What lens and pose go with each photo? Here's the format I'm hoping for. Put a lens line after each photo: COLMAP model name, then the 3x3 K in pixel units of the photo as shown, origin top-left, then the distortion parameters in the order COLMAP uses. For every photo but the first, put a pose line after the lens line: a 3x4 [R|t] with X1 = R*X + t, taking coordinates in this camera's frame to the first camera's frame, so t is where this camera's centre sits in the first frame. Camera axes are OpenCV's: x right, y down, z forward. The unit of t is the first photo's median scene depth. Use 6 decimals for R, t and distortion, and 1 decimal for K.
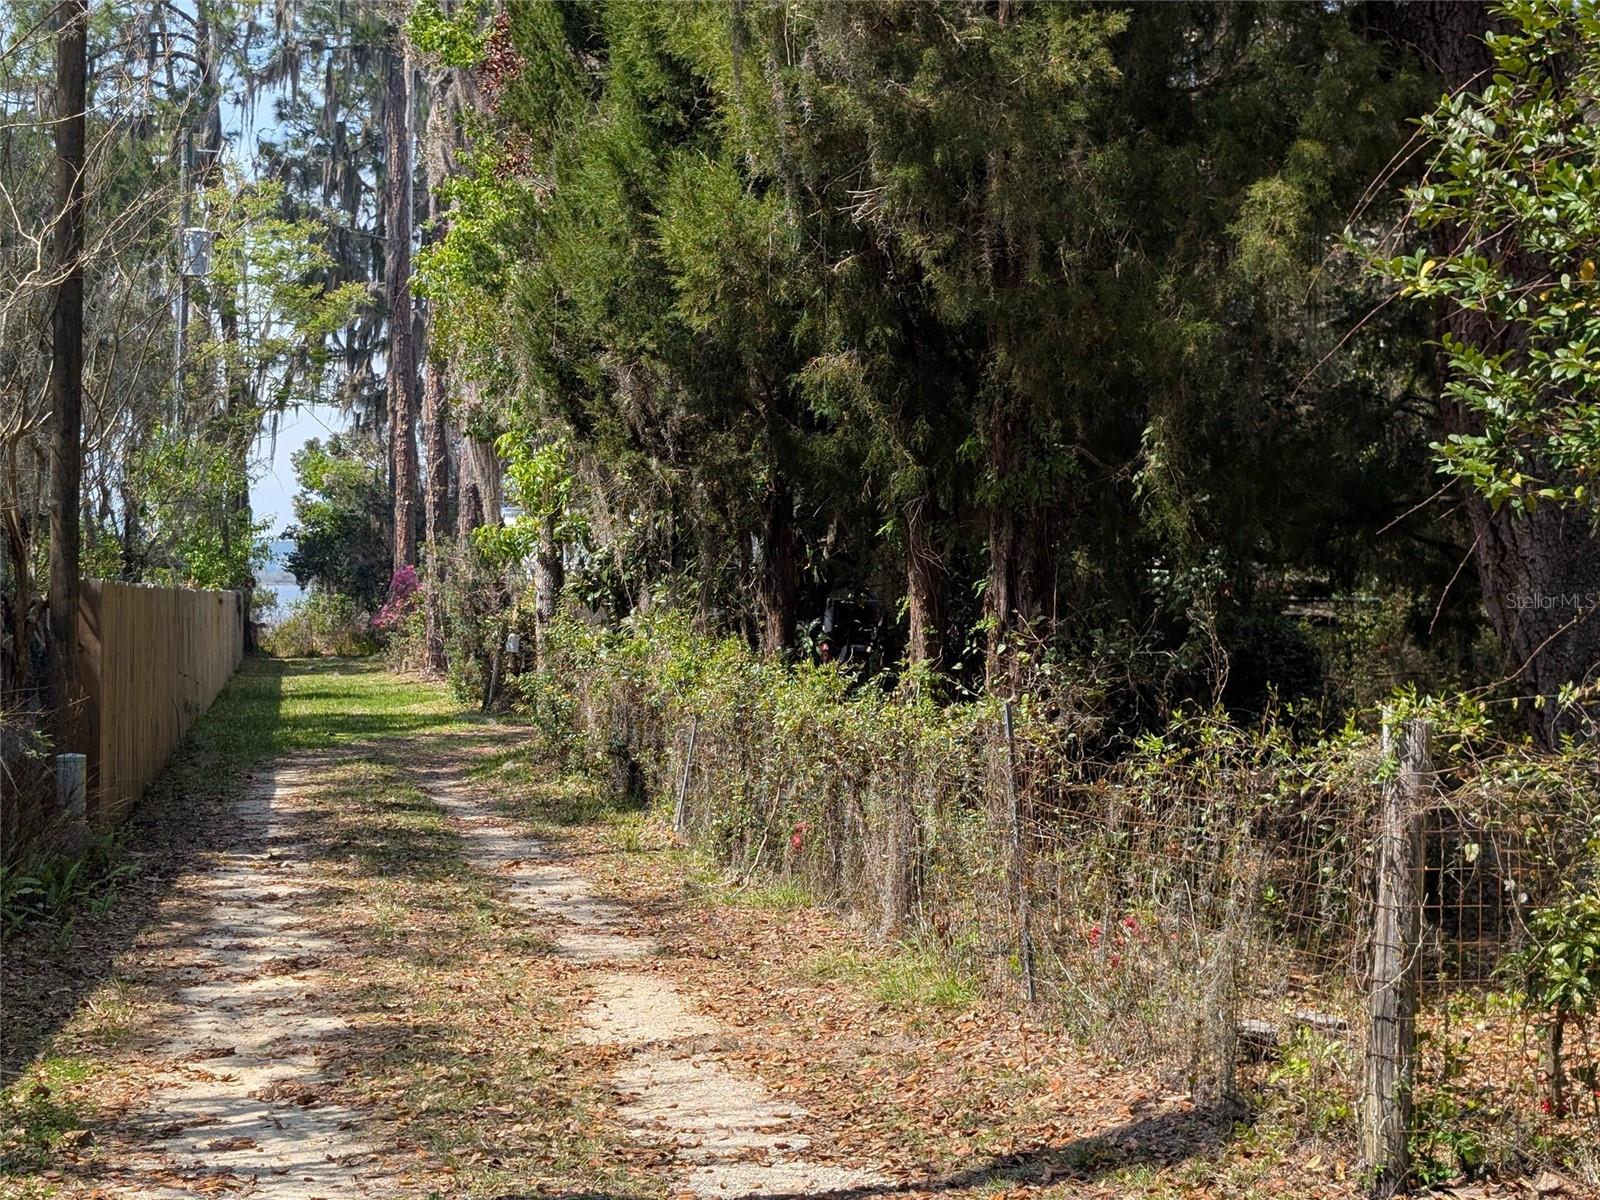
lens RADIAL K [[3408.2, 0, 800.0], [0, 3408.2, 600.0], [0, 0, 1]] dist [0.191871, -0.538993]
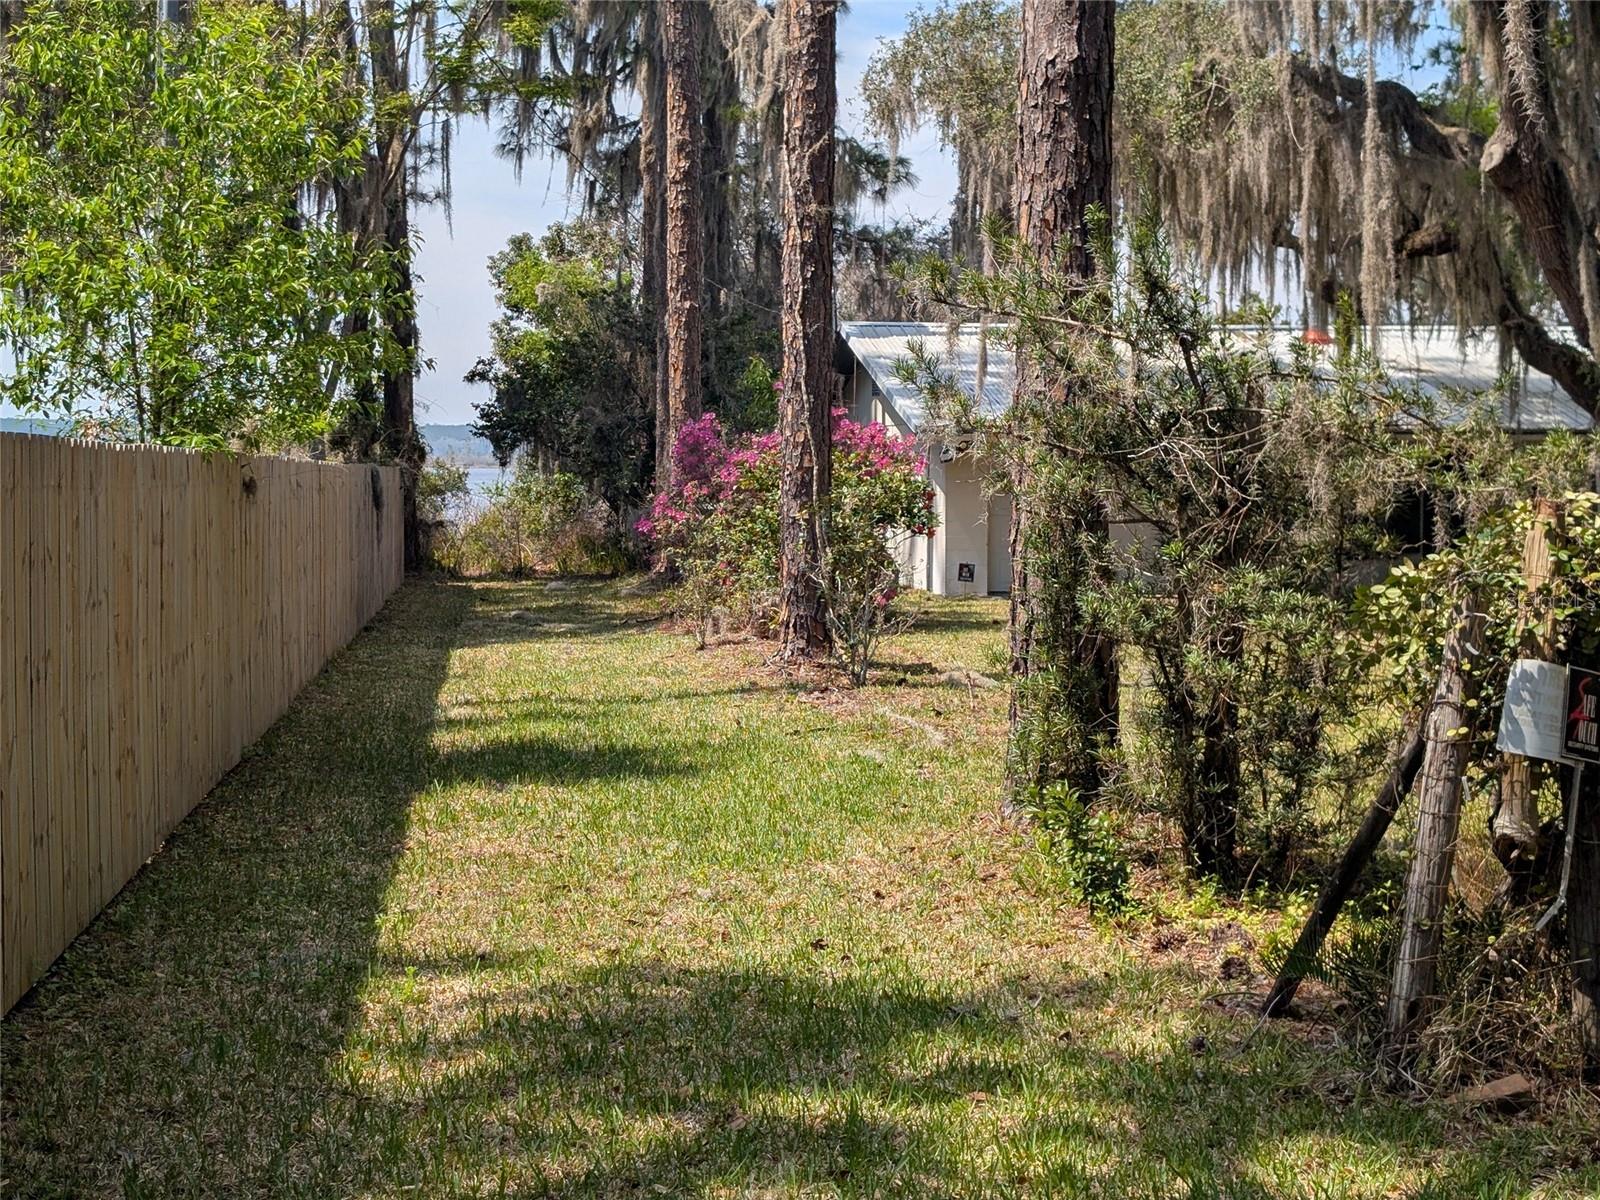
lens RADIAL K [[3408.2, 0, 800.0], [0, 3408.2, 600.0], [0, 0, 1]] dist [0.191871, -0.538993]
pose [[0.998076, 0.002247, -0.061969, -0.053614], [-0.000142, 0.999423, 0.033954, 0.000151], [0.062010, -0.033880, 0.997500, 0.385741]]
